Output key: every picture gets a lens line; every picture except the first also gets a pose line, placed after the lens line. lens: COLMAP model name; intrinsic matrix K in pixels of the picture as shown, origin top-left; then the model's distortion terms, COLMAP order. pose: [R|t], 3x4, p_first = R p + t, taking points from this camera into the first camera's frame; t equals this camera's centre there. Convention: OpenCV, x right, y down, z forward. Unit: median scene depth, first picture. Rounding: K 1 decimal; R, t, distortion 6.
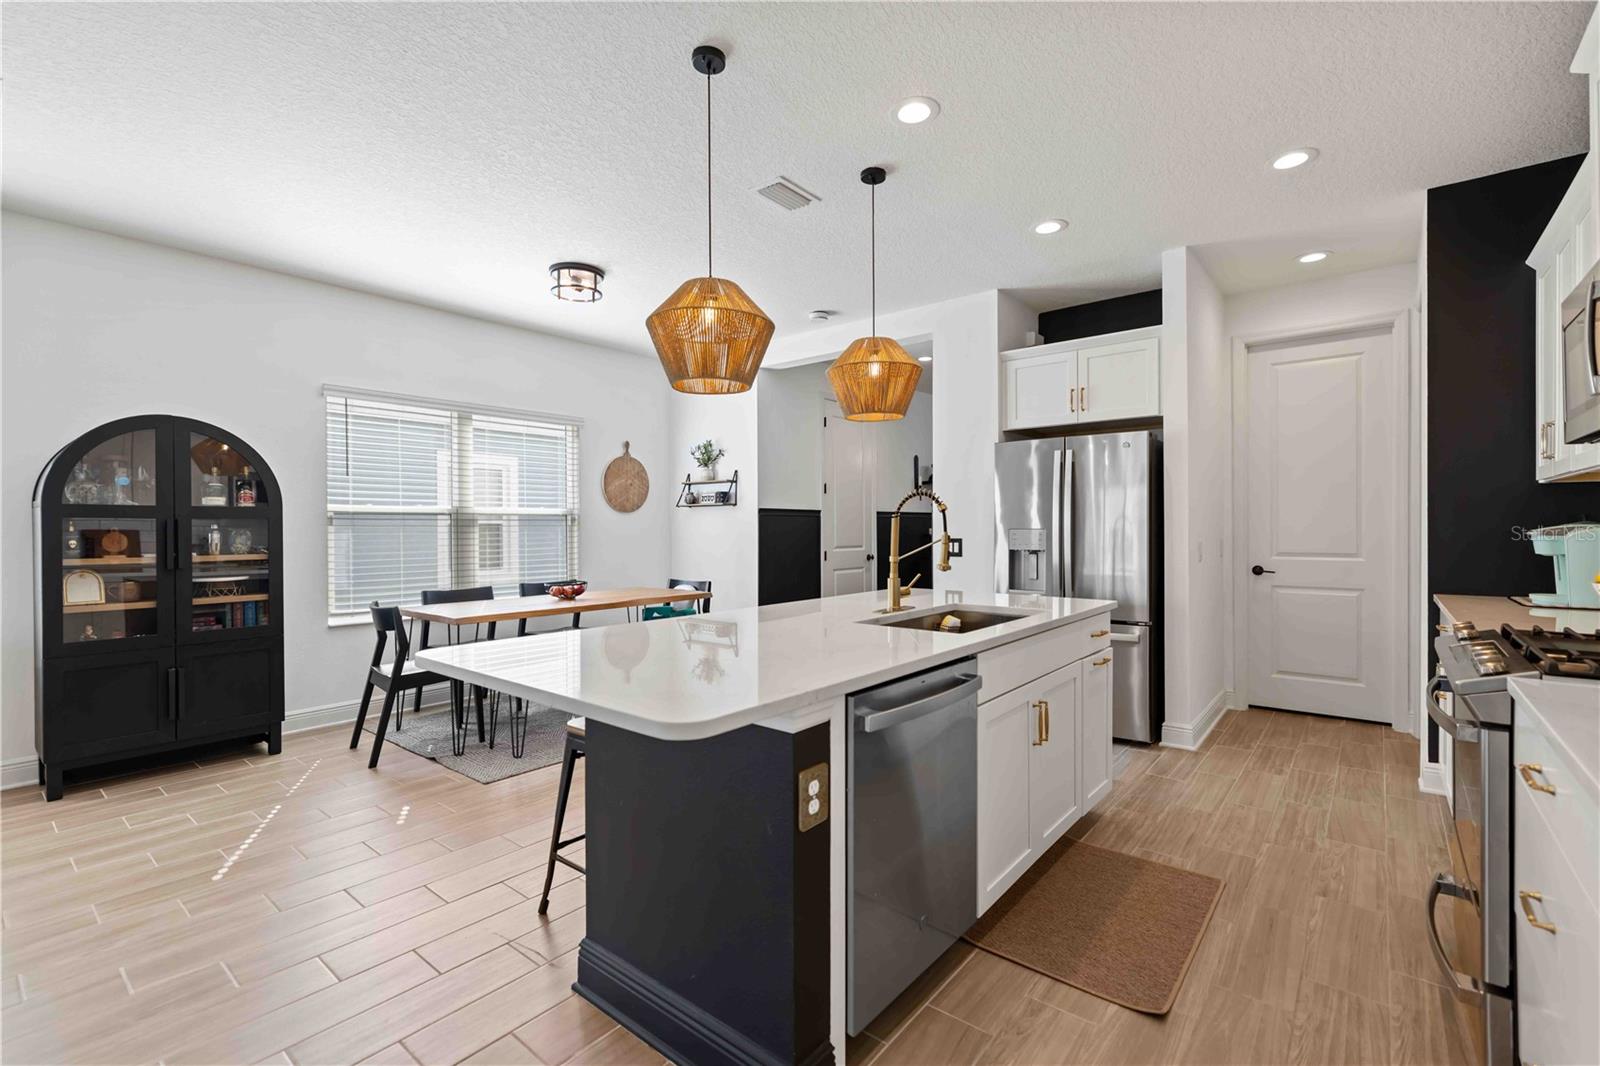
lens RADIAL K [[707.5, 0, 799.9], [0, 707.5, 528.9], [0, 0, 1]] dist [-0.000844, 0.003155]
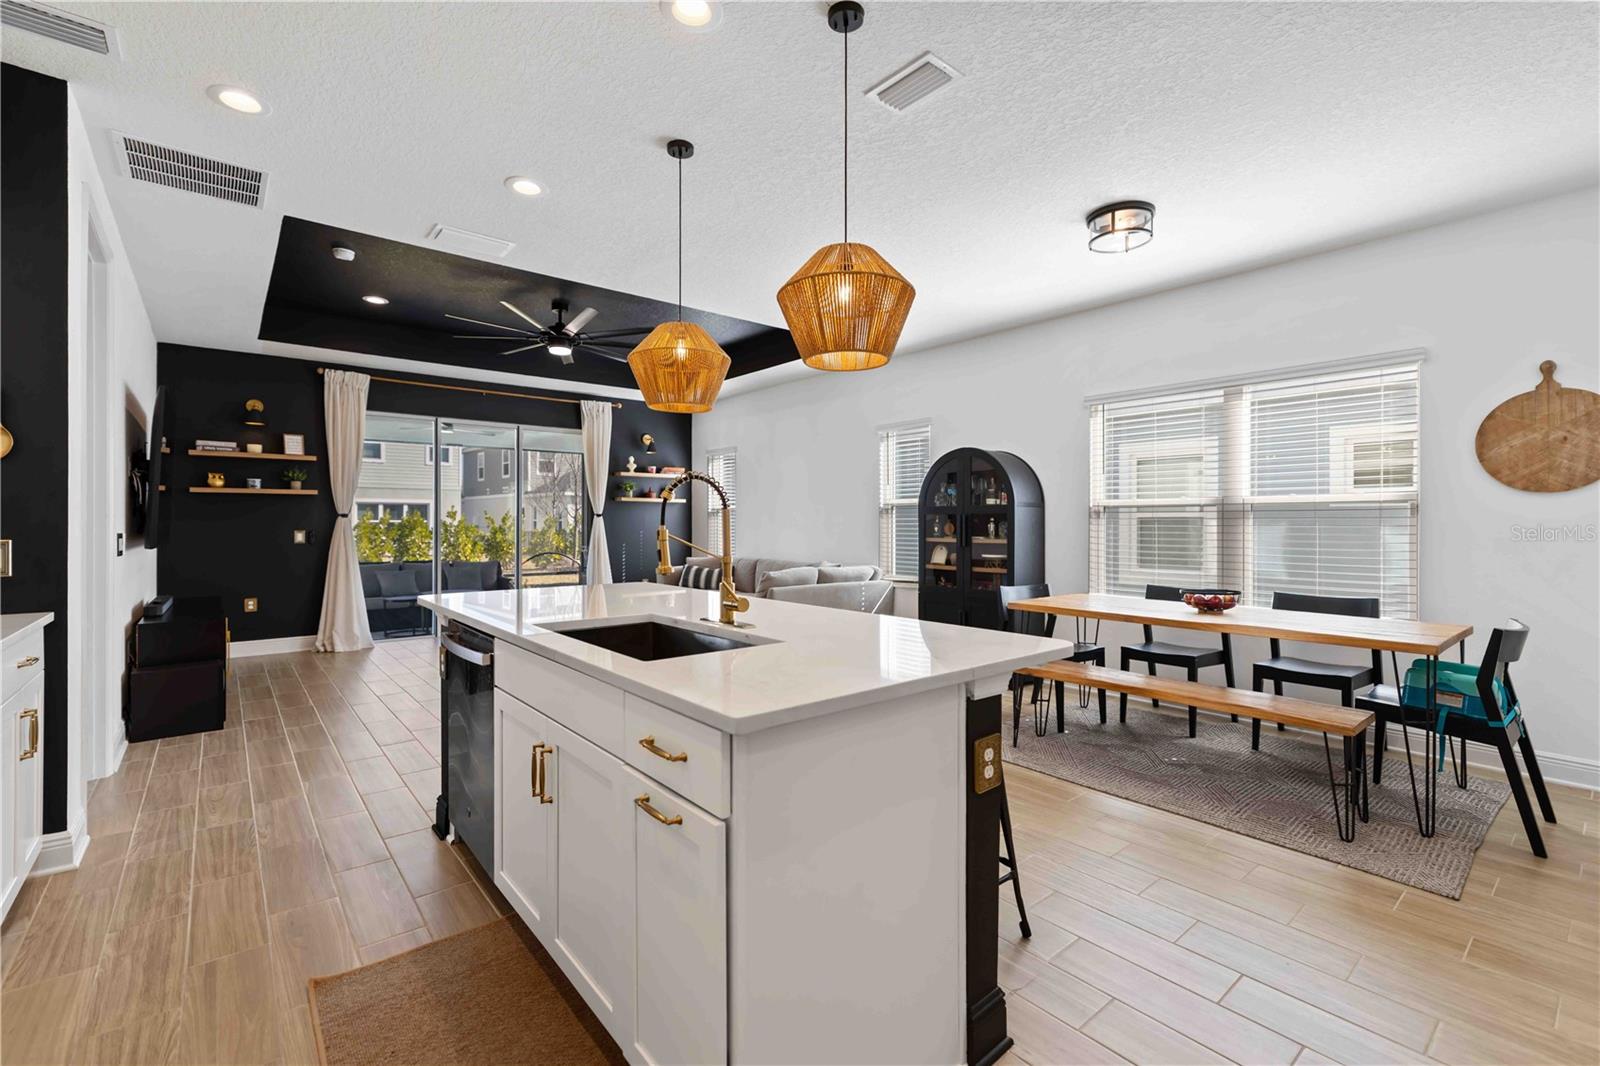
lens RADIAL K [[693.7, 0, 799.2], [0, 693.7, 524.6], [0, 0, 1]] dist [-0.002354, 0.002845]
pose [[-0.187369, 0.007013, -0.982265, 0.524296], [-0.000697, 0.999973, 0.007272, -0.002352], [0.982289, 0.002047, -0.187359, 0.722195]]
